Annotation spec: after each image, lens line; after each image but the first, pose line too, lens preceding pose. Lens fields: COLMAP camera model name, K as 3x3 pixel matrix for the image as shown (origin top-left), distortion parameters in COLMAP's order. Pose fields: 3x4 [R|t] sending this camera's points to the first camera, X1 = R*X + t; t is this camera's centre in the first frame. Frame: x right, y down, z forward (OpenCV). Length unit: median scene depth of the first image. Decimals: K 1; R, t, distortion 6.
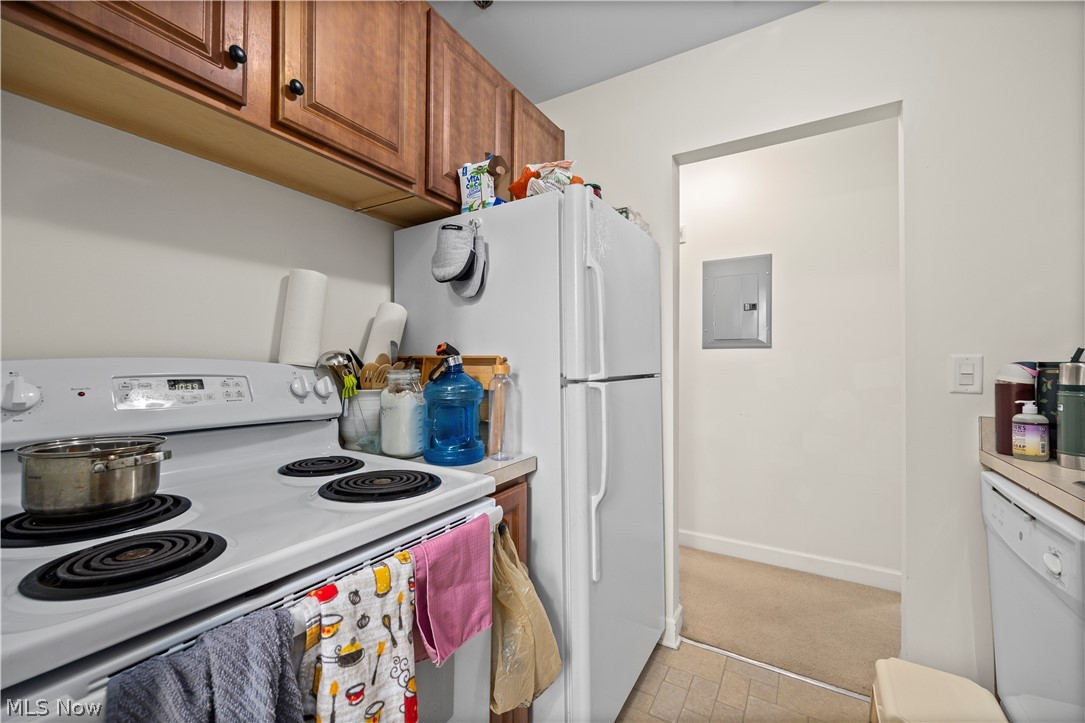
lens RADIAL K [[438.9, 0, 542.5], [0, 438.9, 361.5], [0, 0, 1]] dist [0.006413, 0.000052]
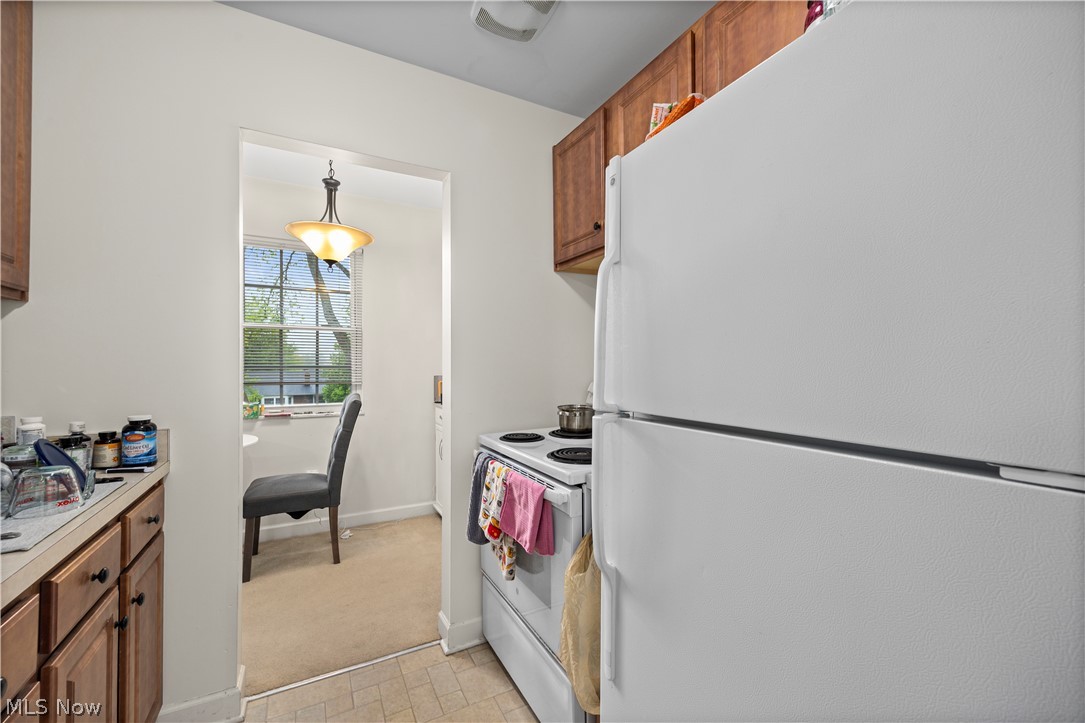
lens RADIAL K [[443.1, 0, 541.0], [0, 443.1, 361.6], [0, 0, 1]] dist [0.010370, -0.000369]
pose [[-0.508798, -0.008416, -0.860845, 0.844298], [0.004279, 0.999915, -0.012305, -0.035300], [0.860875, -0.009945, -0.508719, 1.288044]]
